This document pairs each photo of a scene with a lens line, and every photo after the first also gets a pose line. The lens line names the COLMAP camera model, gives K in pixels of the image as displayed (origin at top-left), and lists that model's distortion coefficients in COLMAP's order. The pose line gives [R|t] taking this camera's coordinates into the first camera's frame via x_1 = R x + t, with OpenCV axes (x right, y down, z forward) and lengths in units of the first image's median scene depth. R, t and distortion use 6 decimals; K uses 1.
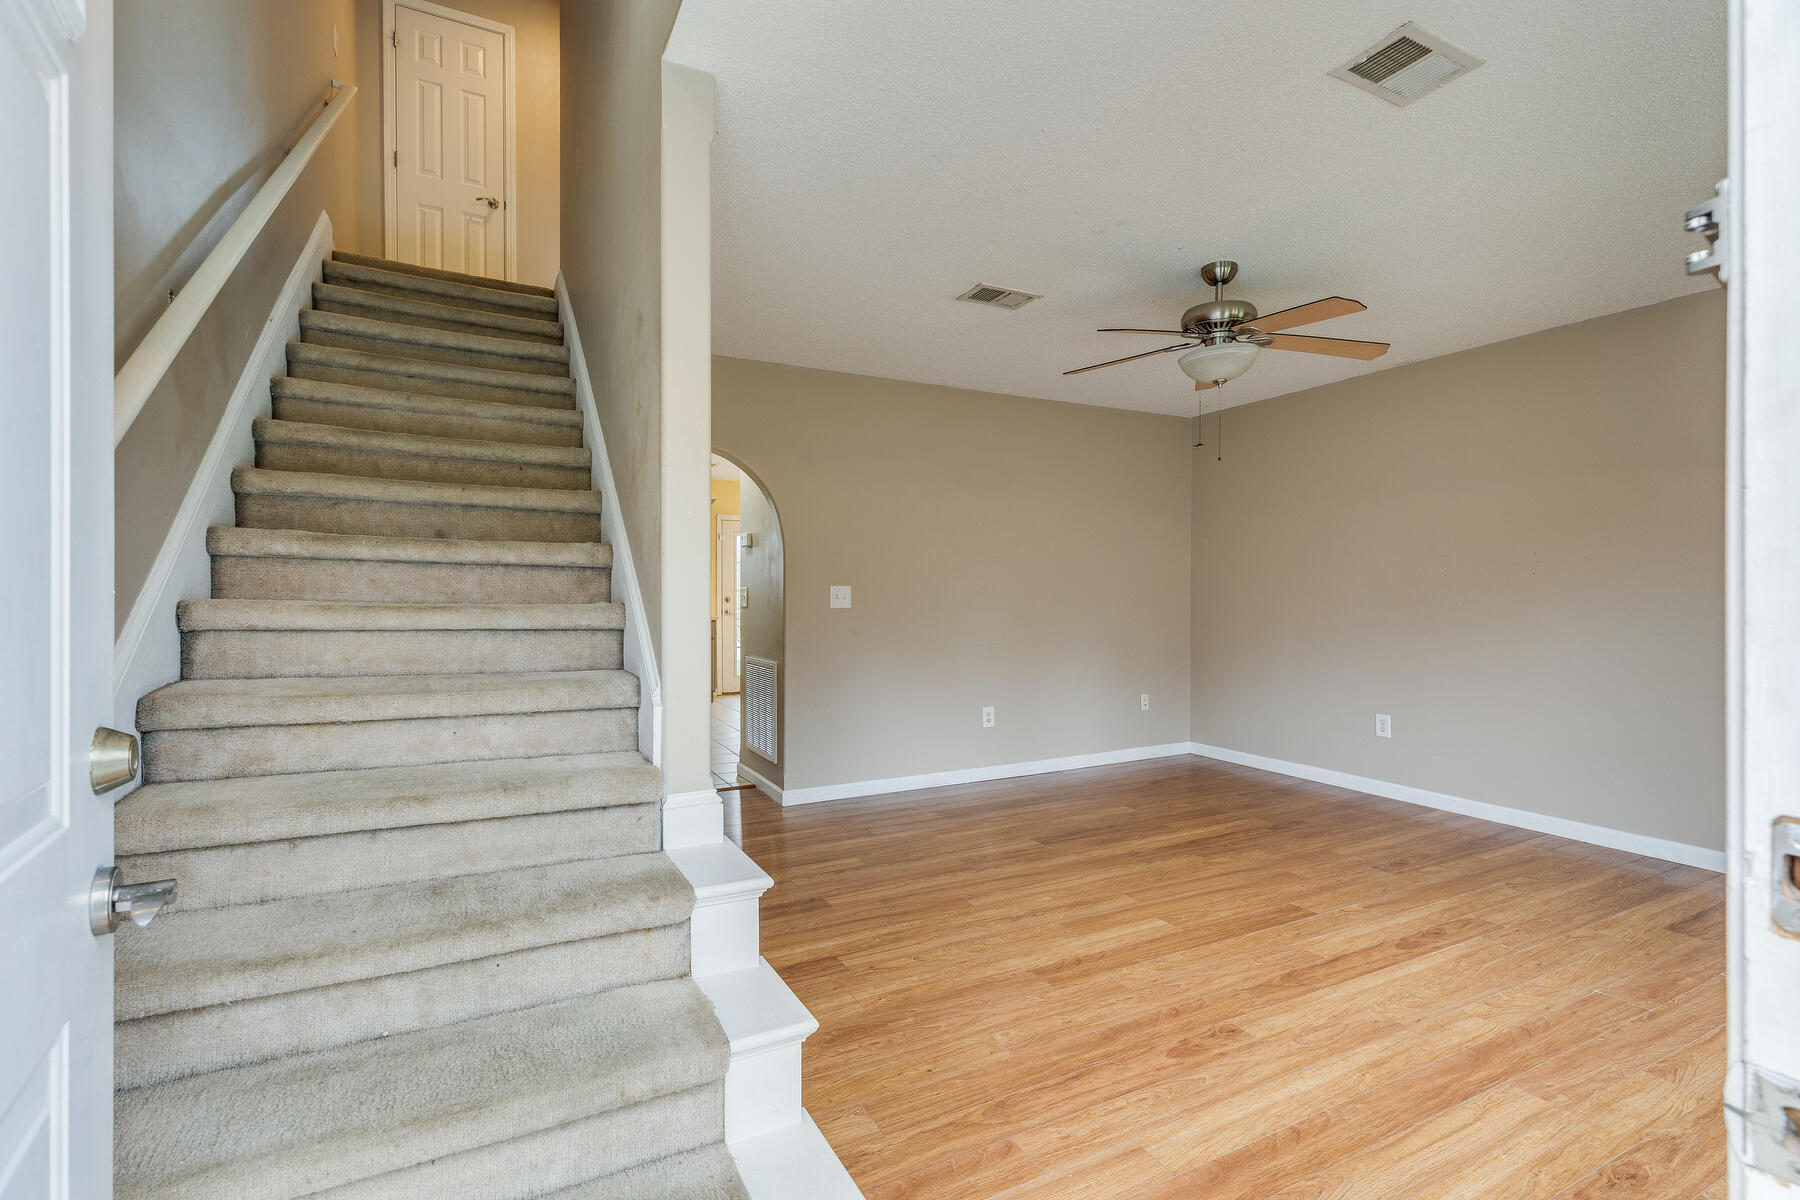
lens RADIAL K [[810.8, 0, 900.0], [0, 810.8, 600.0], [0, 0, 1]] dist [0.000375, -0.000081]
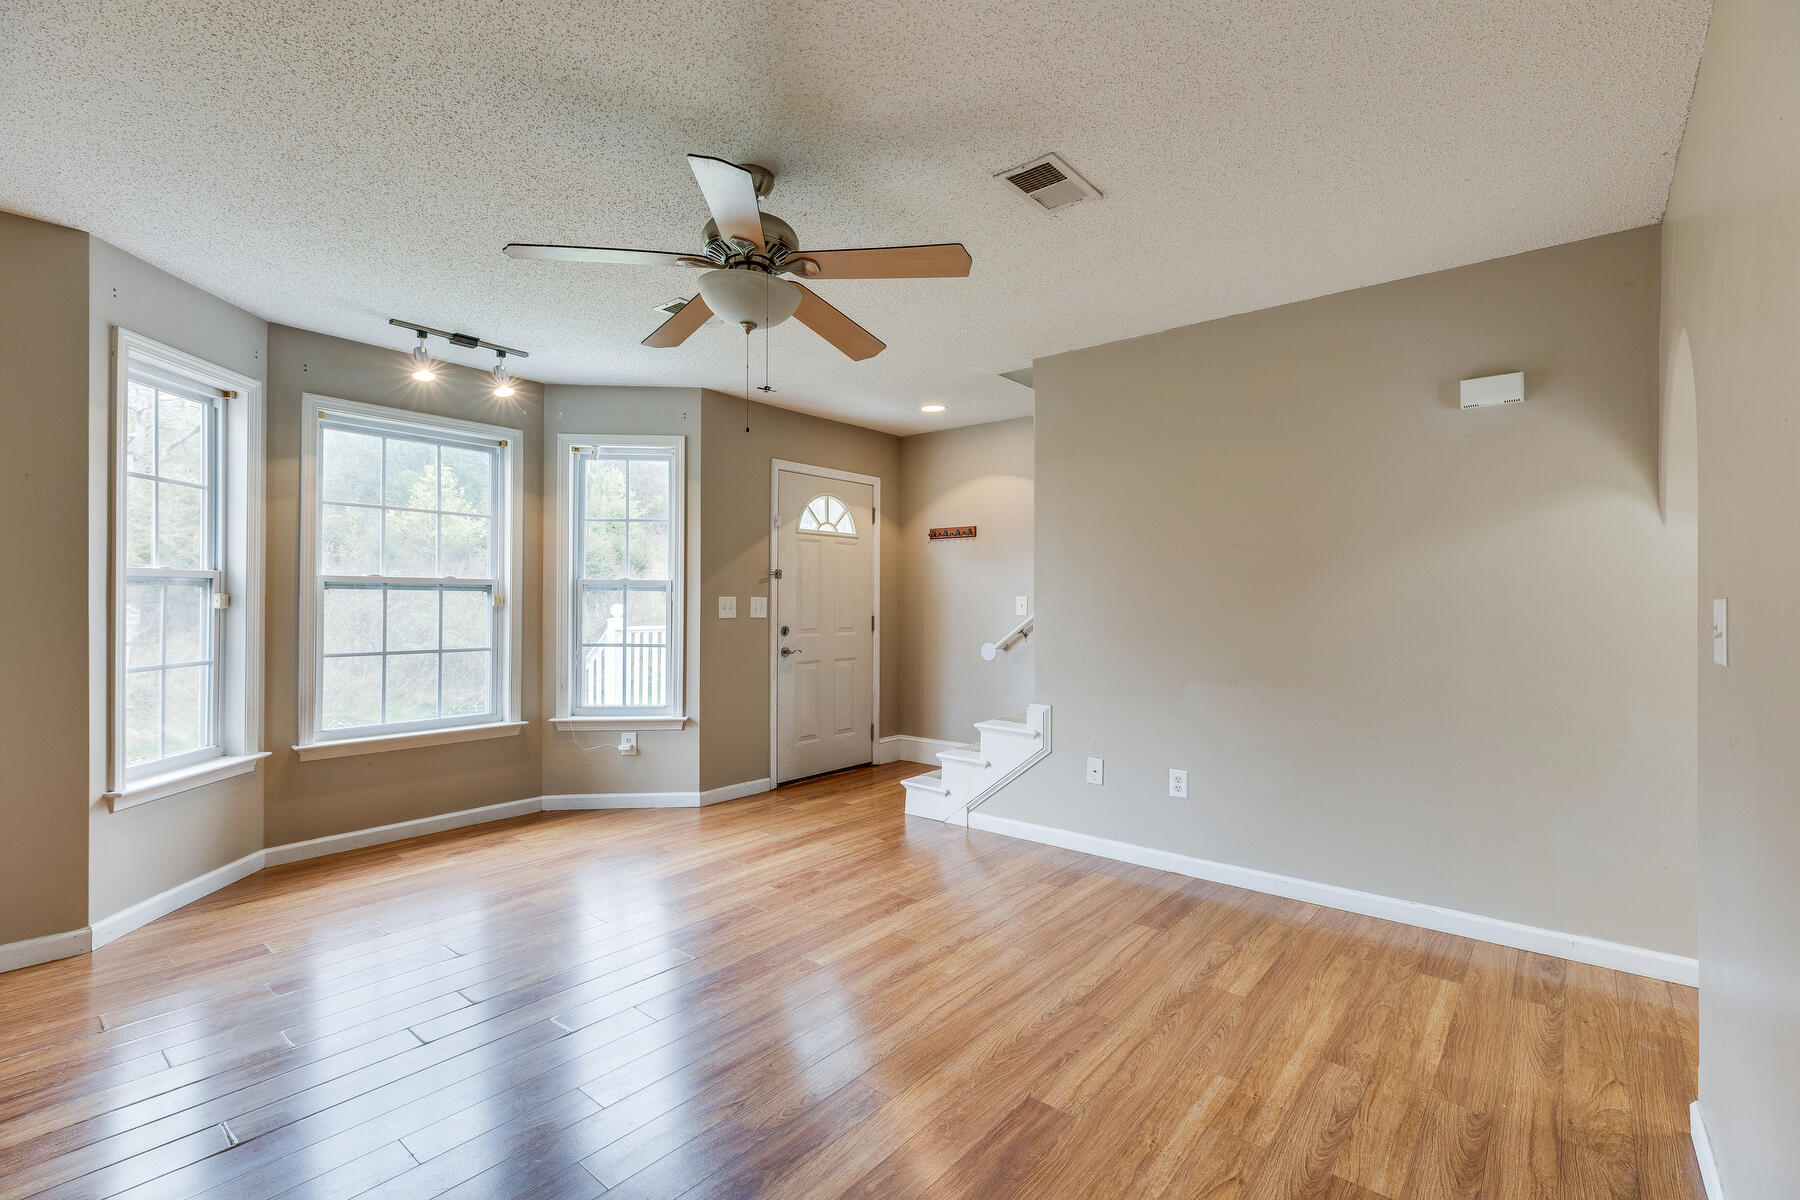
lens RADIAL K [[804.3, 0, 900.0], [0, 804.3, 600.0], [0, 0, 1]] dist [0.003446, -0.000015]
pose [[-0.921648, -0.005999, -0.387980, 0.562080], [-0.007496, 0.999969, 0.002345, -0.021556], [0.387954, 0.005070, -0.921665, 1.766799]]
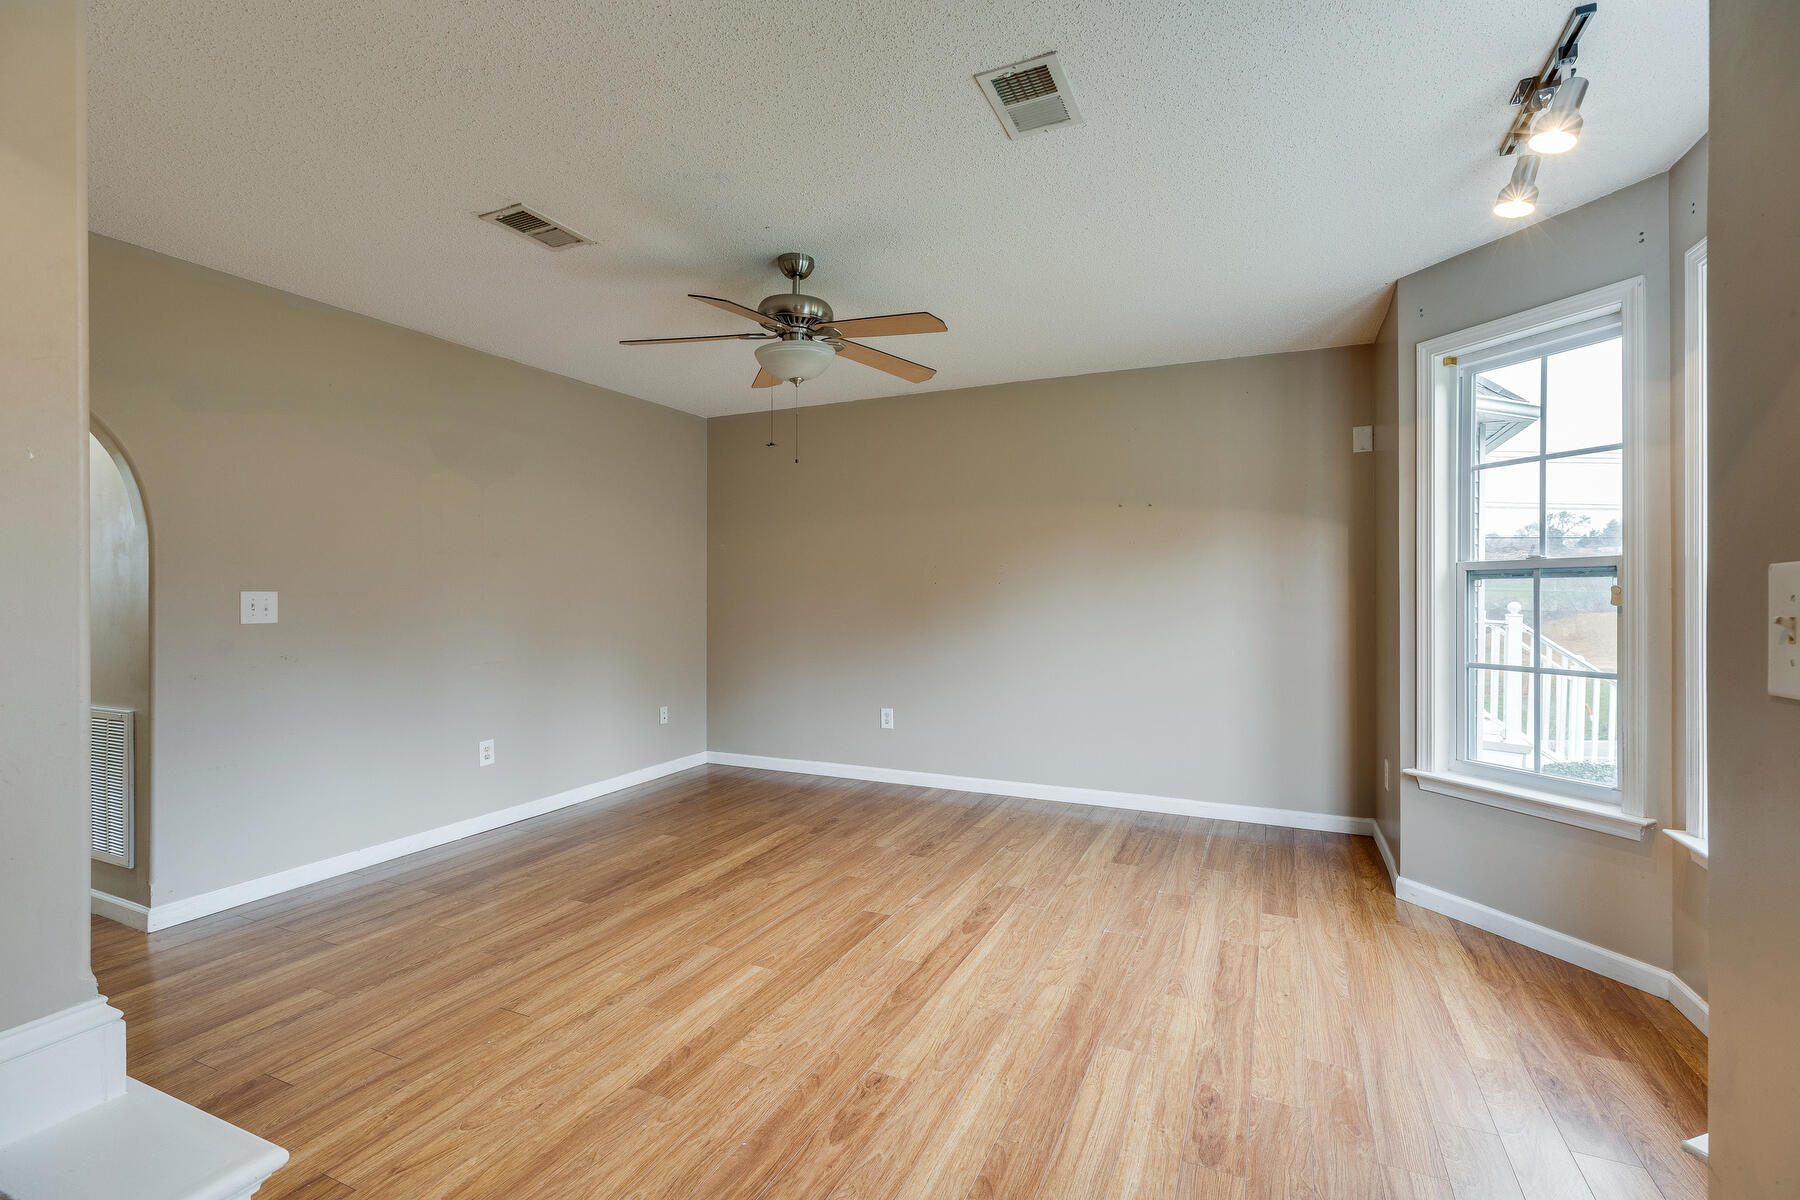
lens RADIAL K [[804.3, 0, 900.0], [0, 804.3, 600.0], [0, 0, 1]] dist [0.003446, -0.000015]
pose [[0.792479, -0.005216, 0.609877, -0.088334], [0.005866, 0.999982, 0.000929, -0.011252], [-0.609871, 0.002841, 0.792496, 0.179752]]
